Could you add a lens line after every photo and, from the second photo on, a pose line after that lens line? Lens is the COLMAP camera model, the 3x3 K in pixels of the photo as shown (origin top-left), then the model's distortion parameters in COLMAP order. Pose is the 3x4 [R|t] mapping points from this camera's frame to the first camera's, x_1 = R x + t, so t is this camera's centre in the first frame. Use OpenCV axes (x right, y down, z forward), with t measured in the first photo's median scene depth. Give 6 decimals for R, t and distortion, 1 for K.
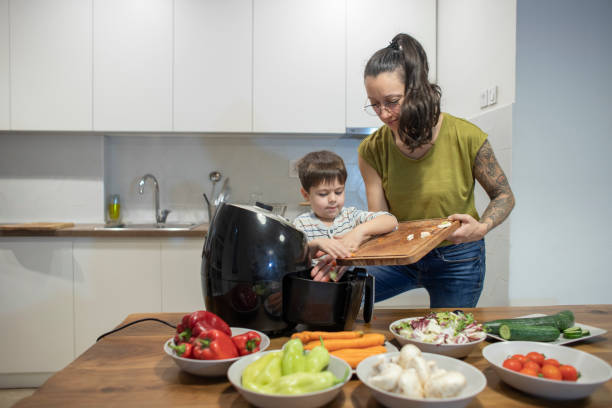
lens RADIAL K [[454.0, 0, 306.0], [0, 454.0, 204.0], [0, 0, 1]] dist [-0.042487, 0.008801]
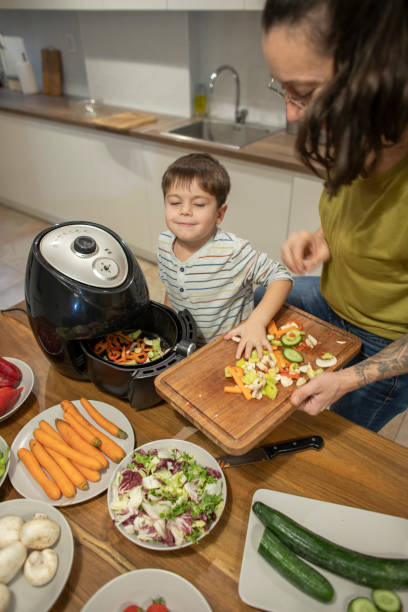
lens RADIAL K [[424.7, 0, 204.0], [0, 424.7, 306.0], [0, 0, 1]] dist [-0.059746, 0.058565]
pose [[0.765910, 0.373284, -0.523488, 0.316896], [-0.010708, 0.821494, 0.570117, -0.209633], [0.642858, -0.431054, 0.633187, 0.369415]]
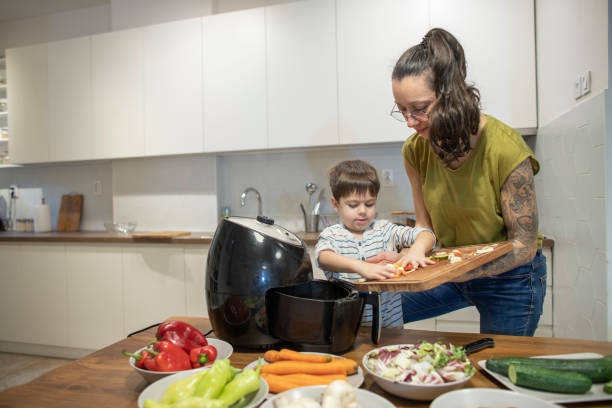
lens RADIAL K [[424.7, 0, 306.0], [0, 424.7, 204.0], [0, 0, 1]] dist [-0.059746, 0.058565]
pose [[0.940012, -0.019855, -0.340562, 0.195207], [0.014430, 0.999726, -0.018455, -0.007037], [0.340835, 0.012433, 0.940041, 0.086982]]
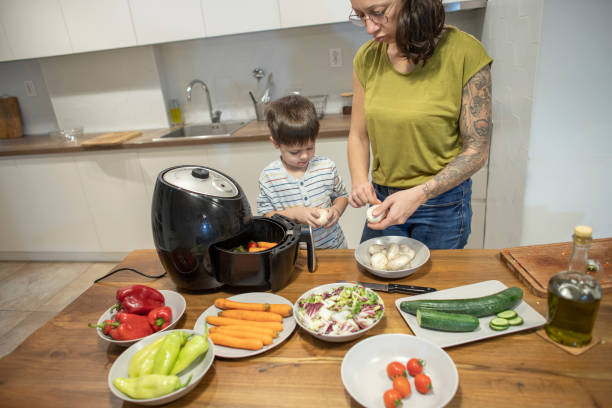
lens RADIAL K [[424.7, 0, 306.0], [0, 424.7, 204.0], [0, 0, 1]] dist [-0.059746, 0.058565]
pose [[0.961518, 0.002434, -0.274730, 0.254447], [0.093593, 0.937247, 0.335870, -0.145087], [0.258307, -0.348658, 0.900952, 0.097483]]
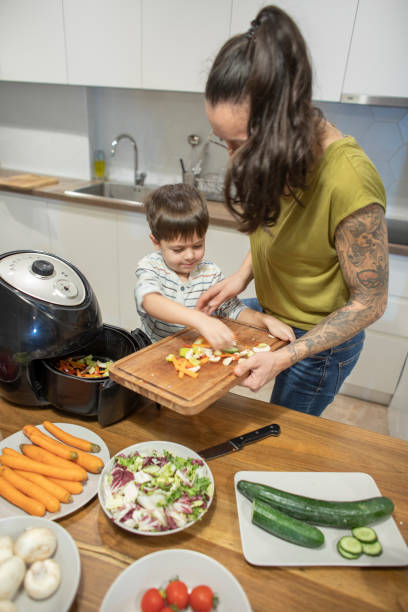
lens RADIAL K [[424.7, 0, 204.0], [0, 424.7, 306.0], [0, 0, 1]] dist [-0.059746, 0.058565]
pose [[0.909198, 0.231669, -0.345959, 0.291703], [-0.072301, 0.906131, 0.416773, -0.172697], [0.410038, -0.353916, 0.840602, 0.264747]]
